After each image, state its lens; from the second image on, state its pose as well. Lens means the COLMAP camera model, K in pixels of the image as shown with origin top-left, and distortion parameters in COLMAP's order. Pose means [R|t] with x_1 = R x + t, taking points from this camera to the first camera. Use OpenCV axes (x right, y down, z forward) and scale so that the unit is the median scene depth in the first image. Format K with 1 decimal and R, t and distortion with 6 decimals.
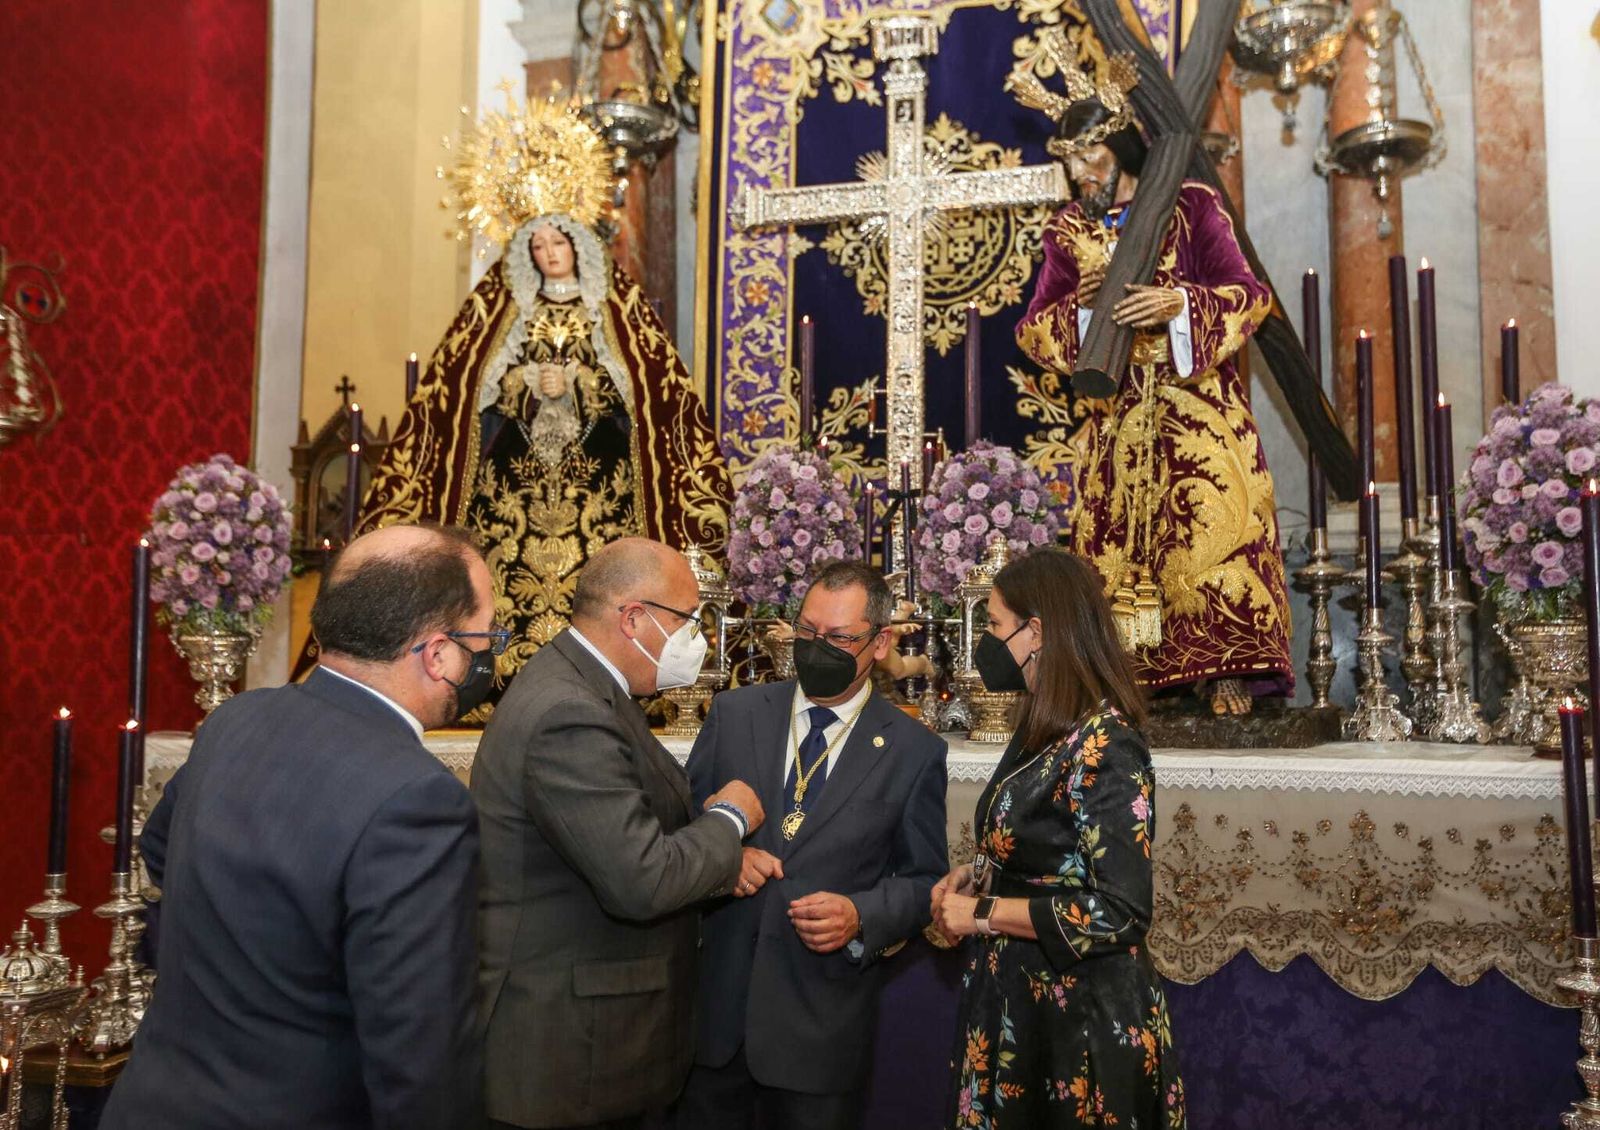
lens RADIAL K [[1314.9, 0, 885.4], [0, 1314.9, 576.7], [0, 0, 1]] dist [-0.020855, 0.058823]
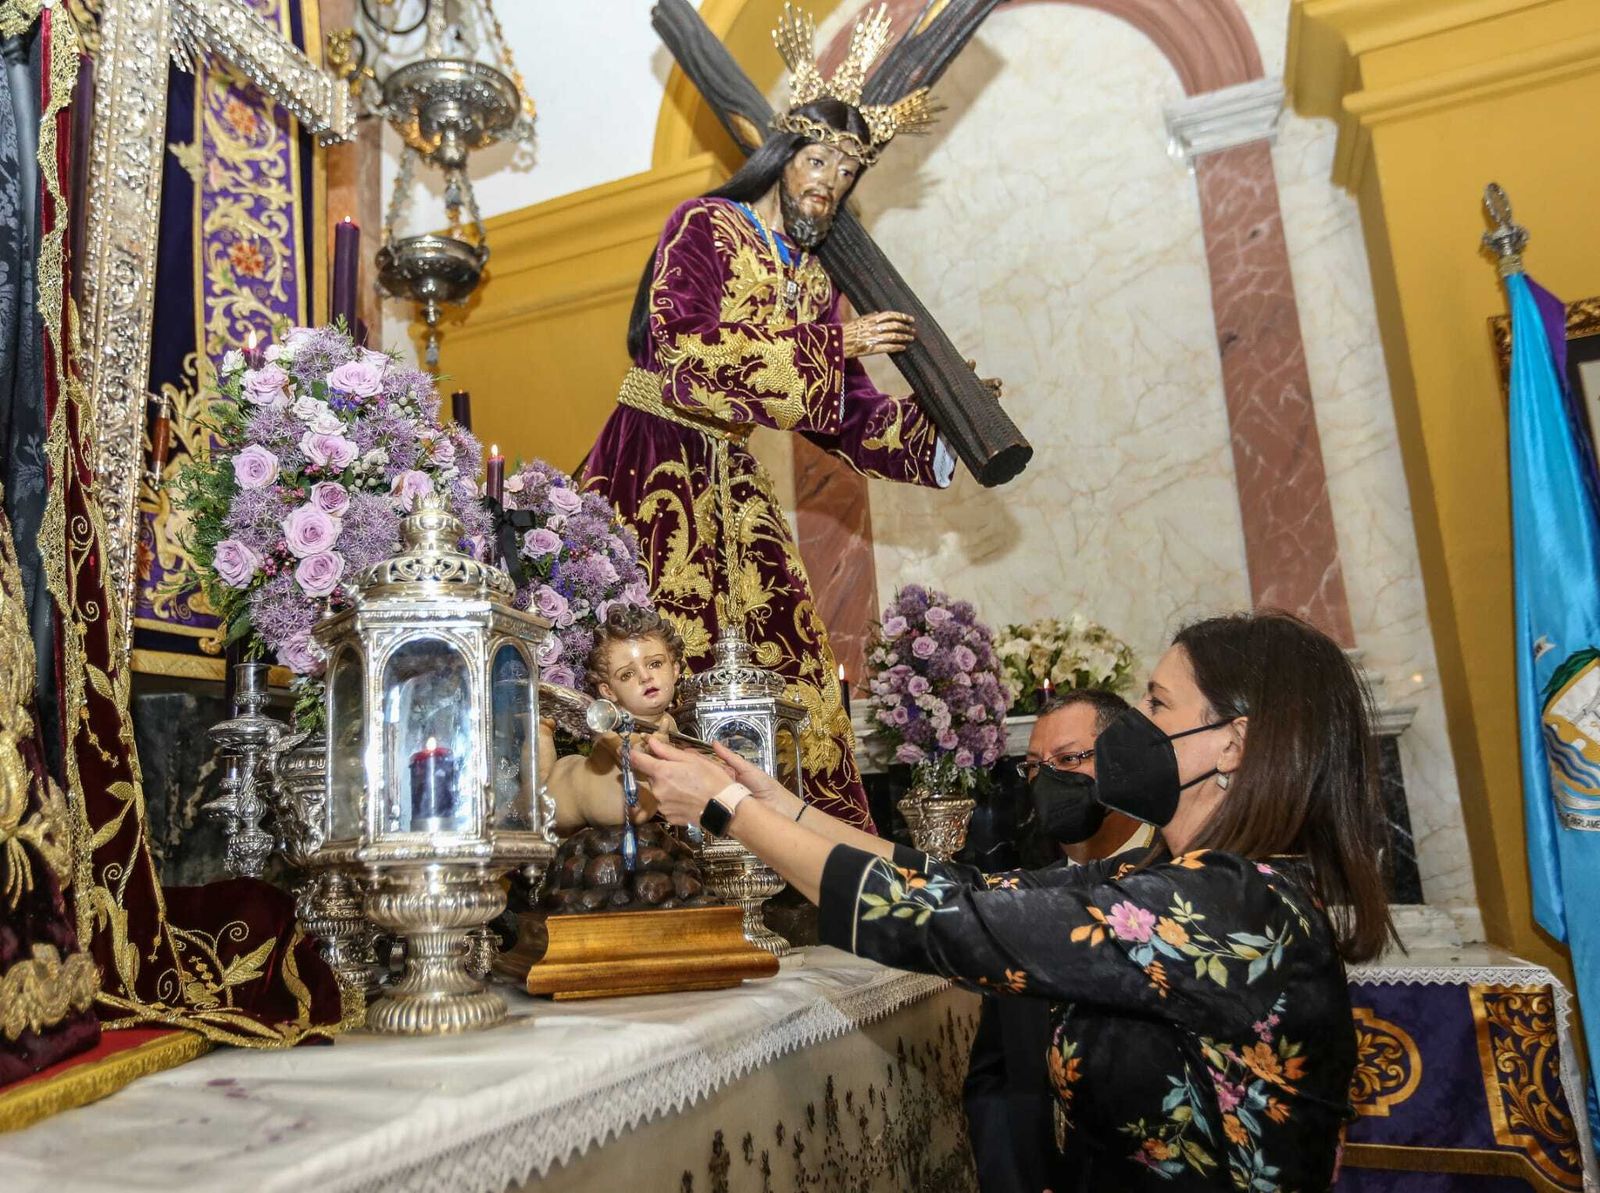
lens RADIAL K [[1247.4, 0, 639.5], [0, 1247.4, 626.9], [0, 0, 1]] dist [-0.029225, 0.034738]
pose [[0.165764, 0.179508, 0.969690, -0.436363], [-0.039534, 0.983713, -0.175345, 0.065968], [-0.985373, -0.009270, 0.170161, 0.812075]]
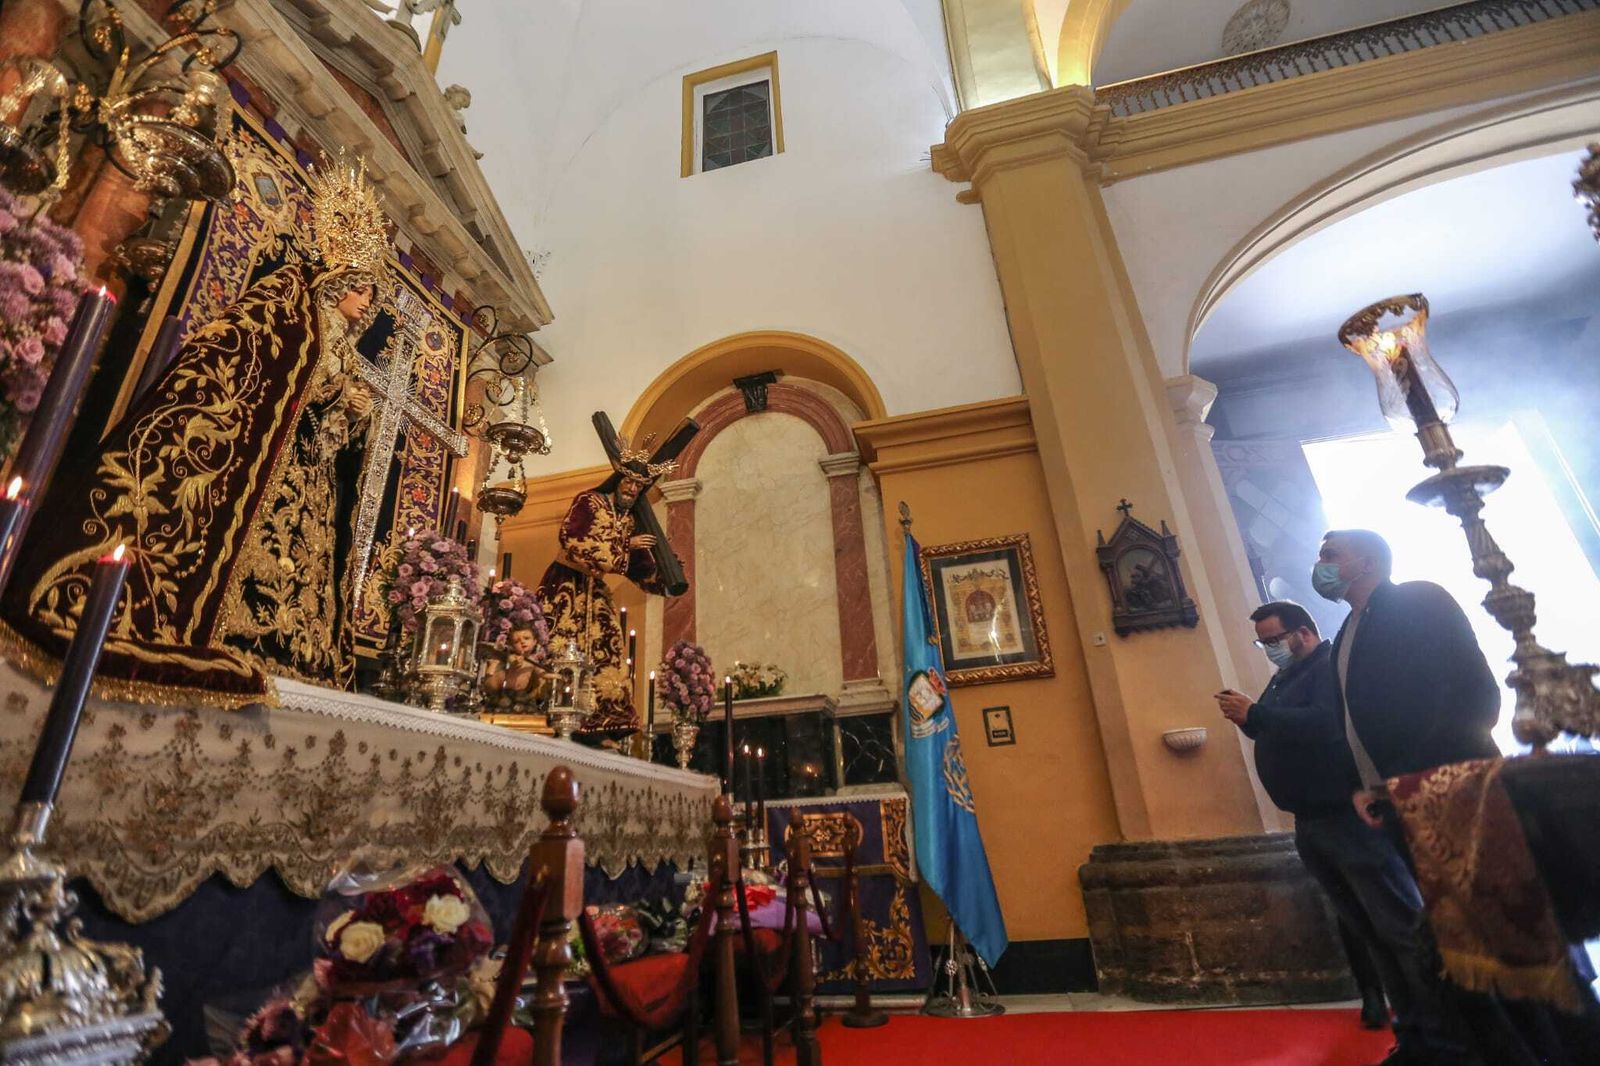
lens RADIAL K [[728.8, 0, 791.0], [0, 728.8, 524.2], [0, 0, 1]] dist [-0.048957, 0.015624]
pose [[-0.017066, 0.409013, 0.912369, -0.788494], [-0.033991, 0.911737, -0.409366, 0.198669], [-0.999276, -0.037999, -0.001657, 0.604679]]
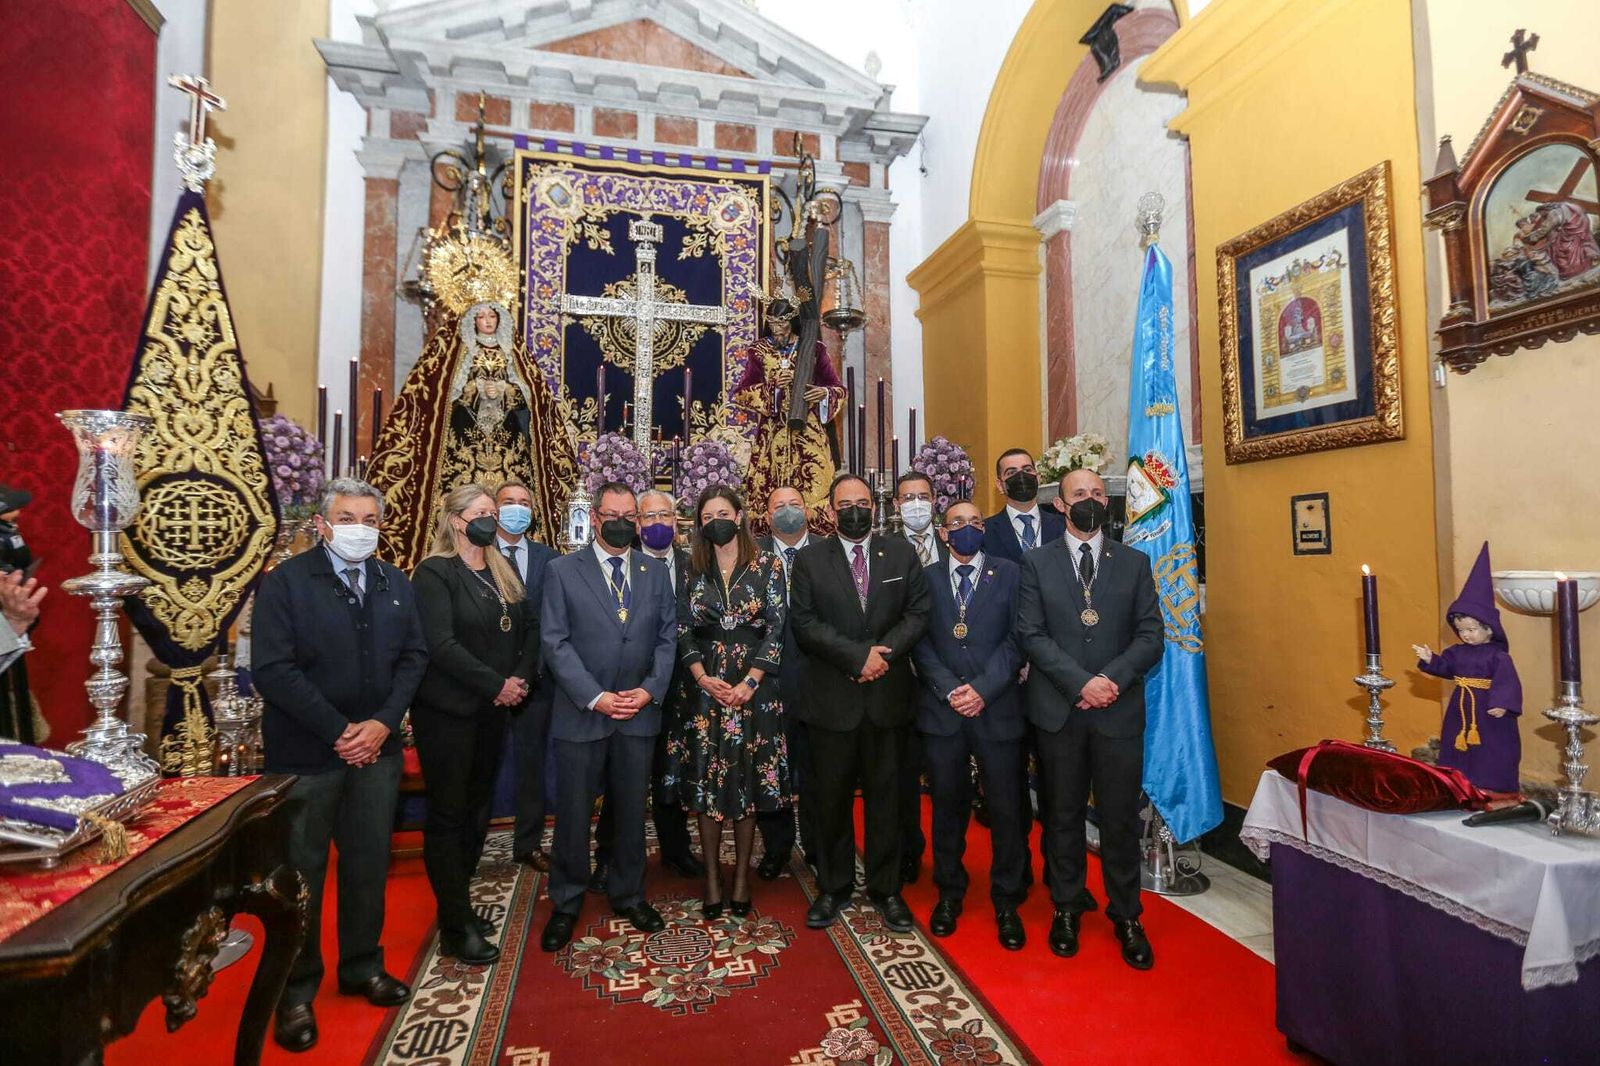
lens RADIAL K [[777.4, 0, 792.2], [0, 777.4, 519.4], [0, 0, 1]] dist [-0.048077, 0.019336]
pose [[0.877829, 0.019660, 0.478570, -0.400162], [-0.038248, 0.998844, 0.029124, -0.009638], [-0.477444, -0.043870, 0.877566, -0.202119]]
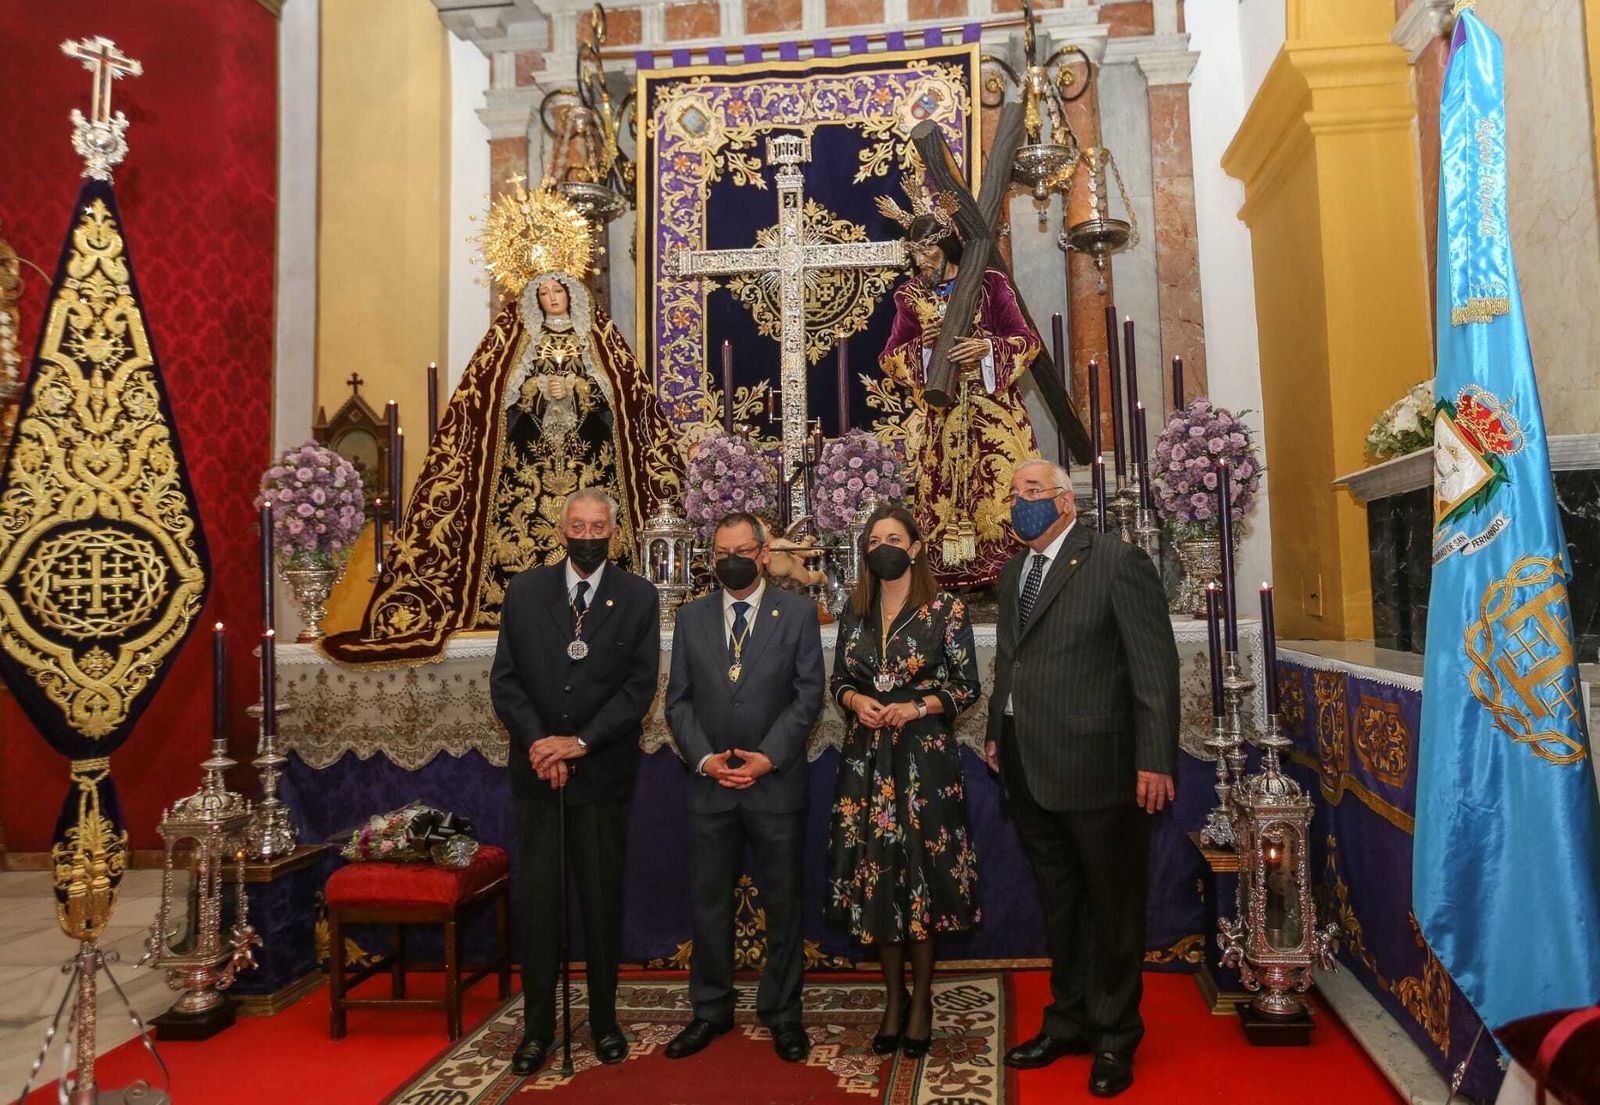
lens RADIAL K [[1043.1, 0, 904.1], [0, 1043.1, 529.4], [0, 0, 1]] dist [-0.052564, 0.036147]
pose [[0.983492, -0.020149, 0.179829, -0.086079], [0.016988, 0.999673, 0.019101, -0.008286], [-0.180155, -0.015730, 0.983513, -0.191334]]
